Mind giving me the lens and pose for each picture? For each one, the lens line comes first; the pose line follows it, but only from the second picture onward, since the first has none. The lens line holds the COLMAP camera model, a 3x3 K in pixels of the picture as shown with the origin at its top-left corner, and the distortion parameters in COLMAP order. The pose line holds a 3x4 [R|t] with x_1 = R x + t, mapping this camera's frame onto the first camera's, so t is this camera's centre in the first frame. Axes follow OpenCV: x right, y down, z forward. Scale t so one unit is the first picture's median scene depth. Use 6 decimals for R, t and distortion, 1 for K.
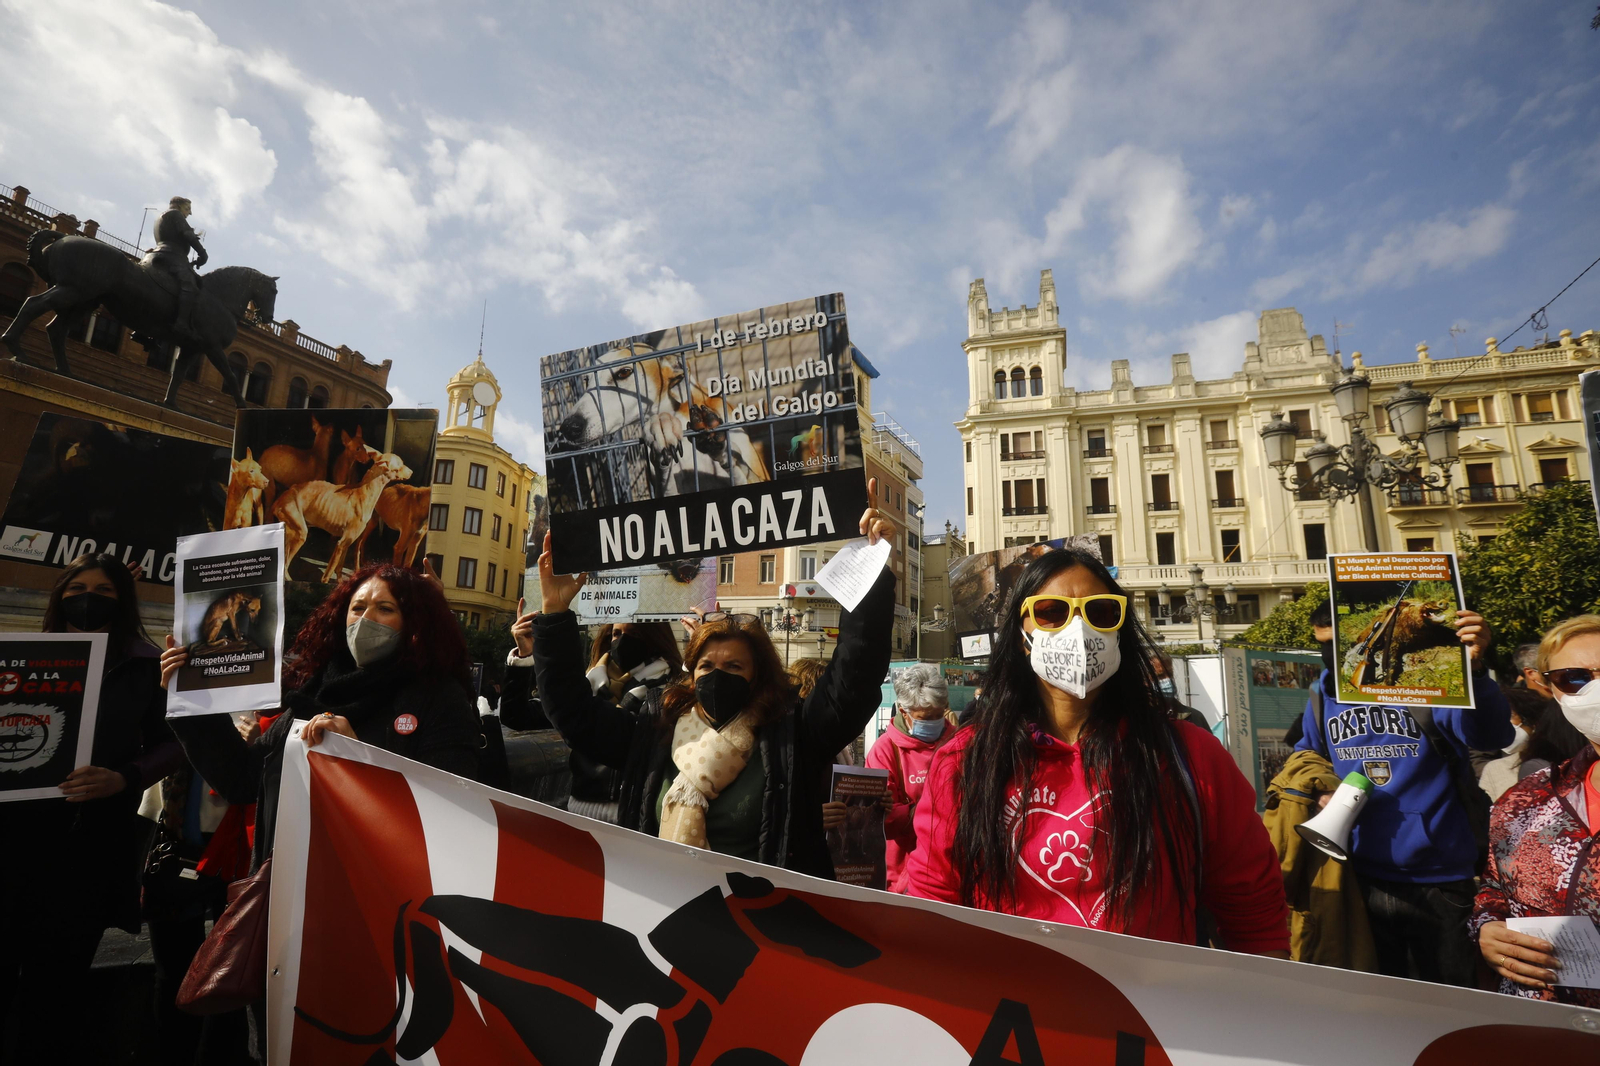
lens RADIAL K [[737.5, 0, 813.3], [0, 737.5, 529.0], [0, 0, 1]] dist [-0.037854, 0.012646]
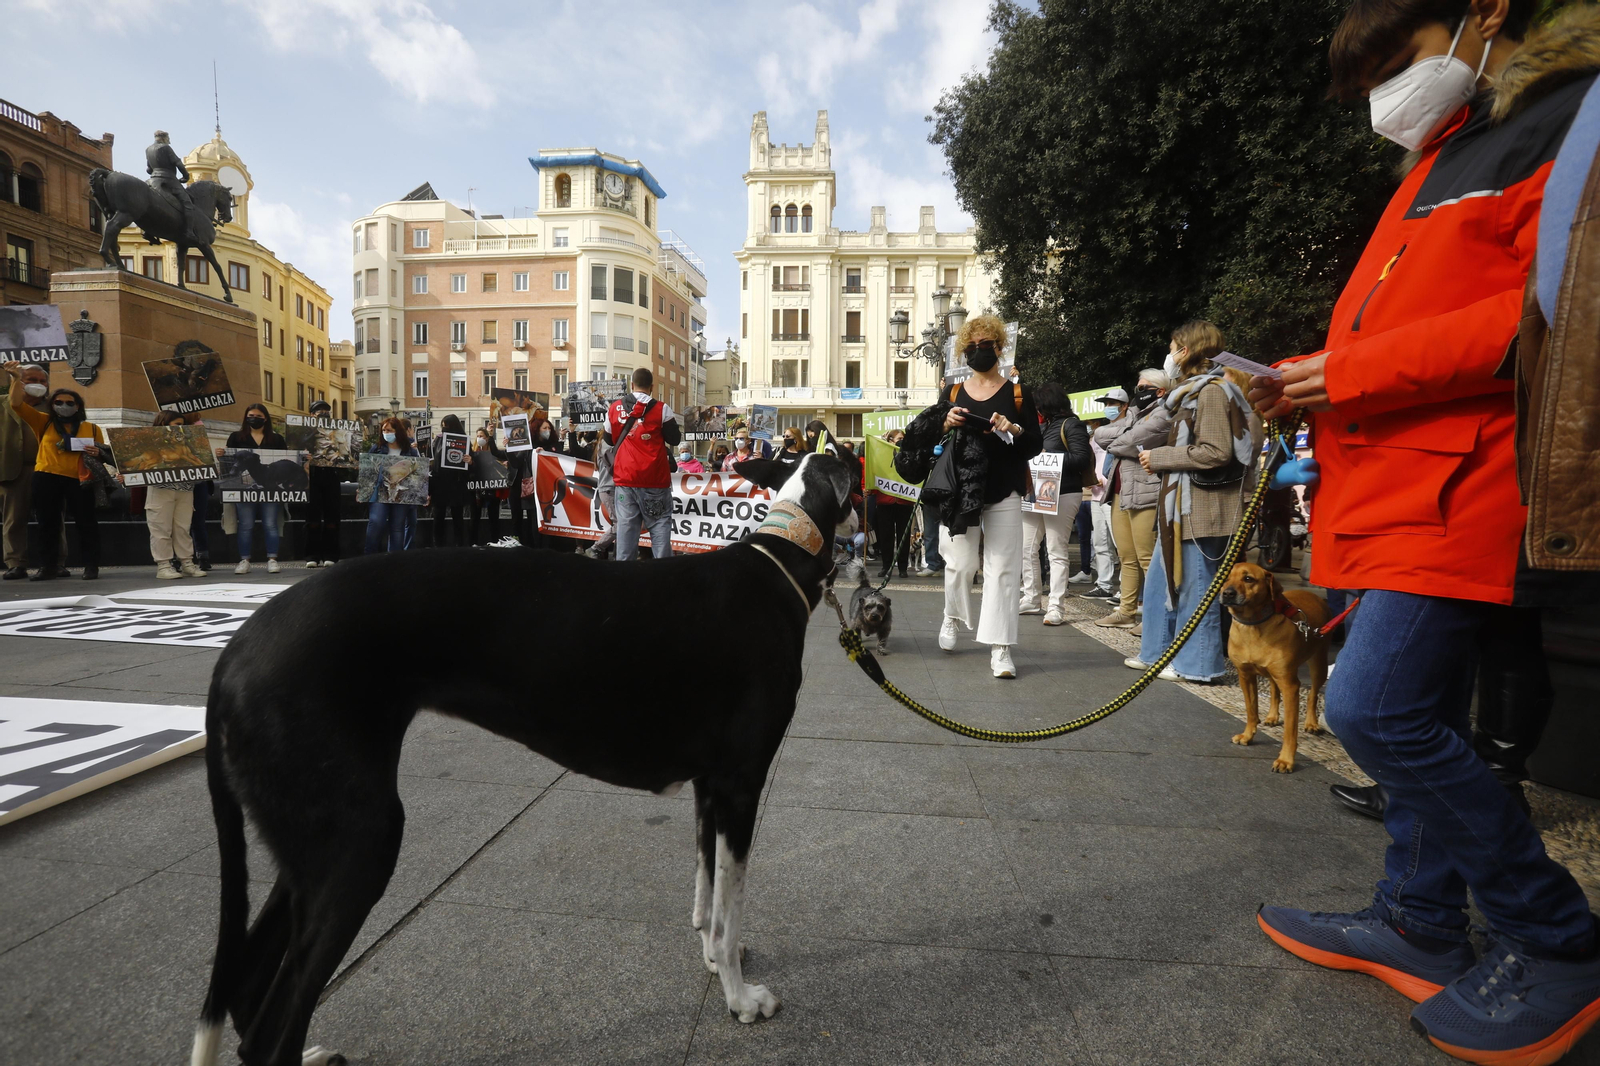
lens RADIAL K [[737.5, 0, 790.5], [0, 737.5, 504.9], [0, 0, 1]] dist [-0.037854, 0.012646]
pose [[0.968117, -0.013925, 0.250110, -0.006001], [-0.042125, 0.975184, 0.217351, -0.019950], [-0.246929, -0.220957, 0.943506, -0.154355]]
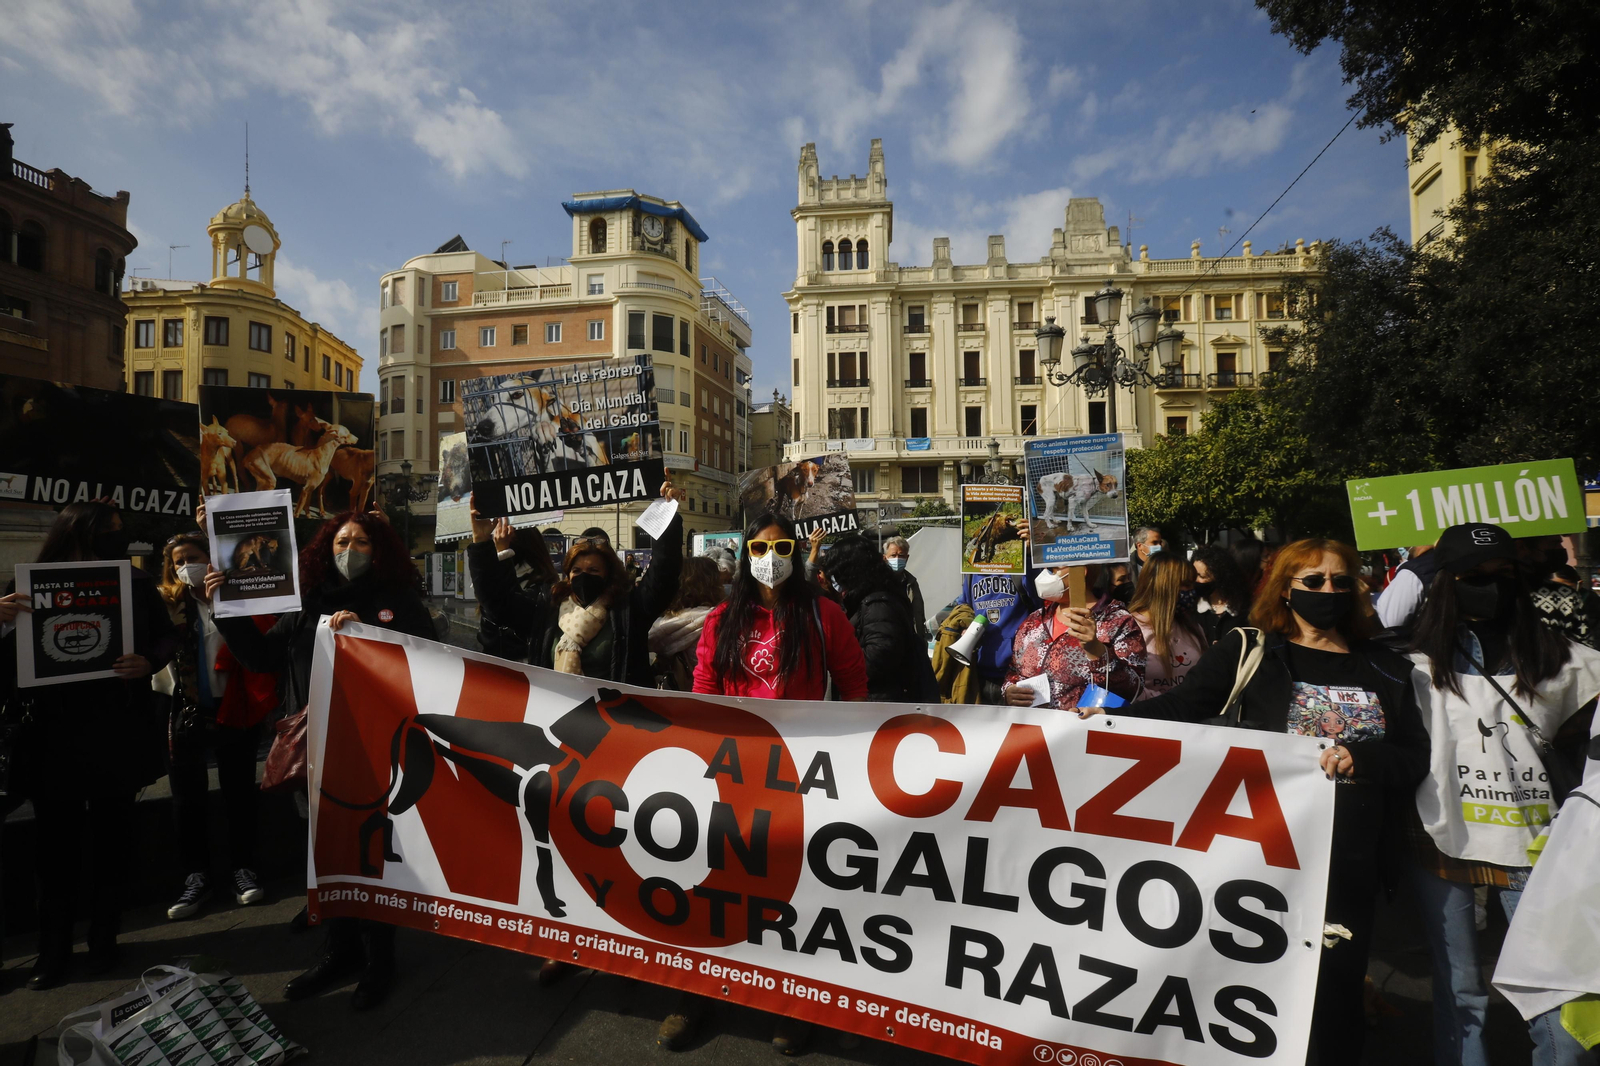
lens RADIAL K [[737.5, 0, 798.2], [0, 737.5, 515.8], [0, 0, 1]] dist [-0.037854, 0.012646]
pose [[0.978380, -0.019760, 0.205870, 0.000400], [-0.013815, 0.986958, 0.160384, -0.006643], [-0.206354, -0.159760, 0.965347, -0.021914]]
